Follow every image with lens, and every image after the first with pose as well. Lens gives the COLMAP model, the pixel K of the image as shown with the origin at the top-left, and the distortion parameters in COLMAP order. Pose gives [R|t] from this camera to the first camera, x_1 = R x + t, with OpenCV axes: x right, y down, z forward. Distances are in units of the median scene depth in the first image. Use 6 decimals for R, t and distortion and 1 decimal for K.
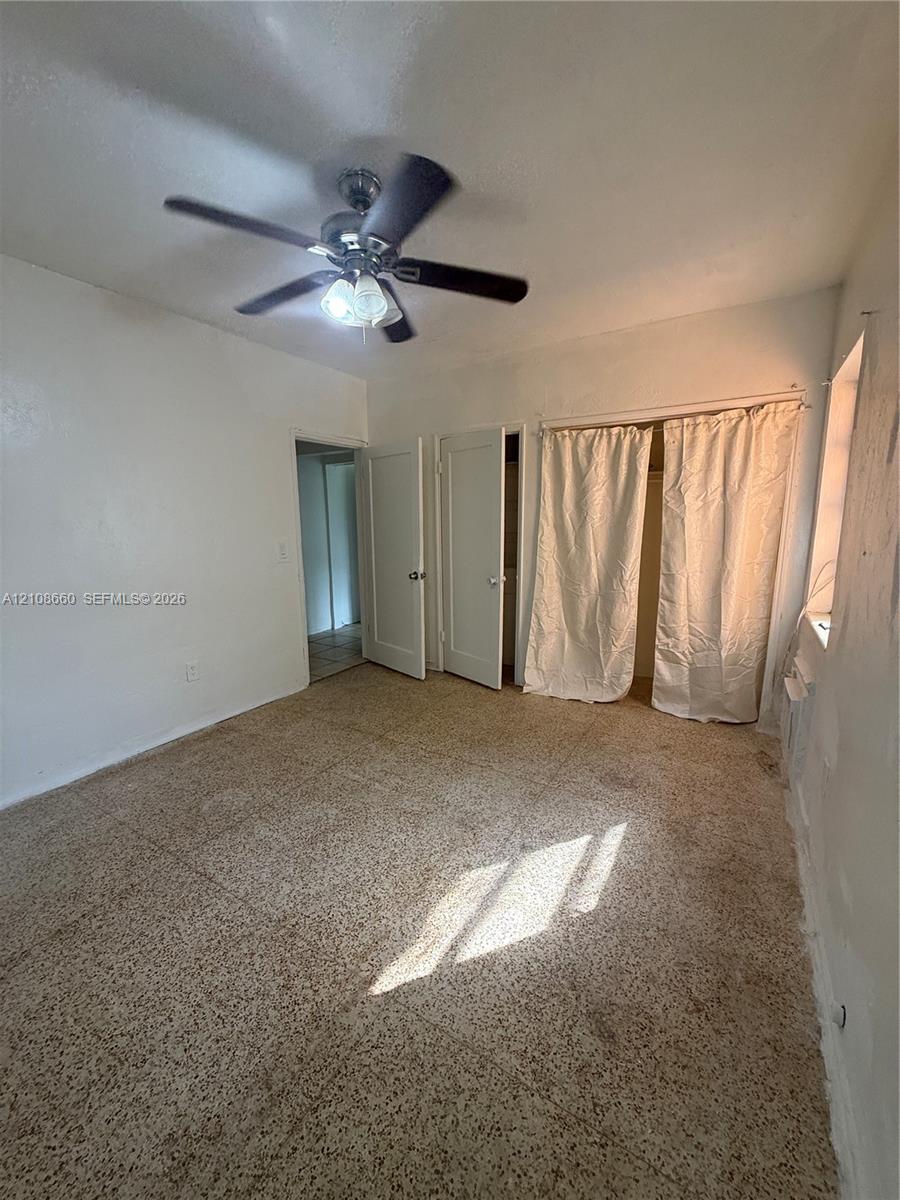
lens RADIAL K [[480.1, 0, 450.9], [0, 480.1, 598.1], [0, 0, 1]] dist [0.000048, 0.000424]
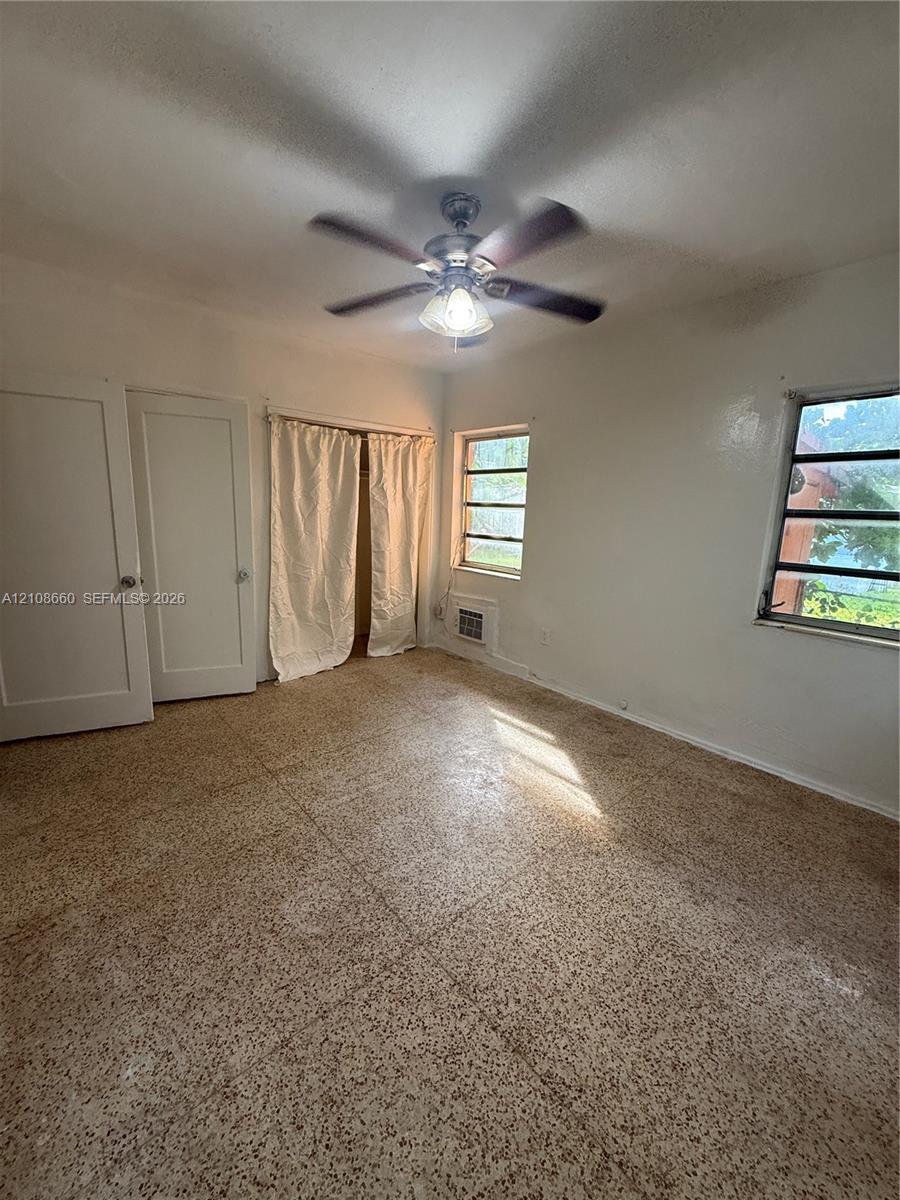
lens RADIAL K [[480.1, 0, 450.9], [0, 480.1, 598.1], [0, 0, 1]] dist [0.000048, 0.000424]
pose [[0.291761, -0.162411, 0.942602, -0.806201], [0.120358, 0.983880, 0.132269, -0.078875], [-0.948889, 0.074859, 0.306605, 0.444686]]
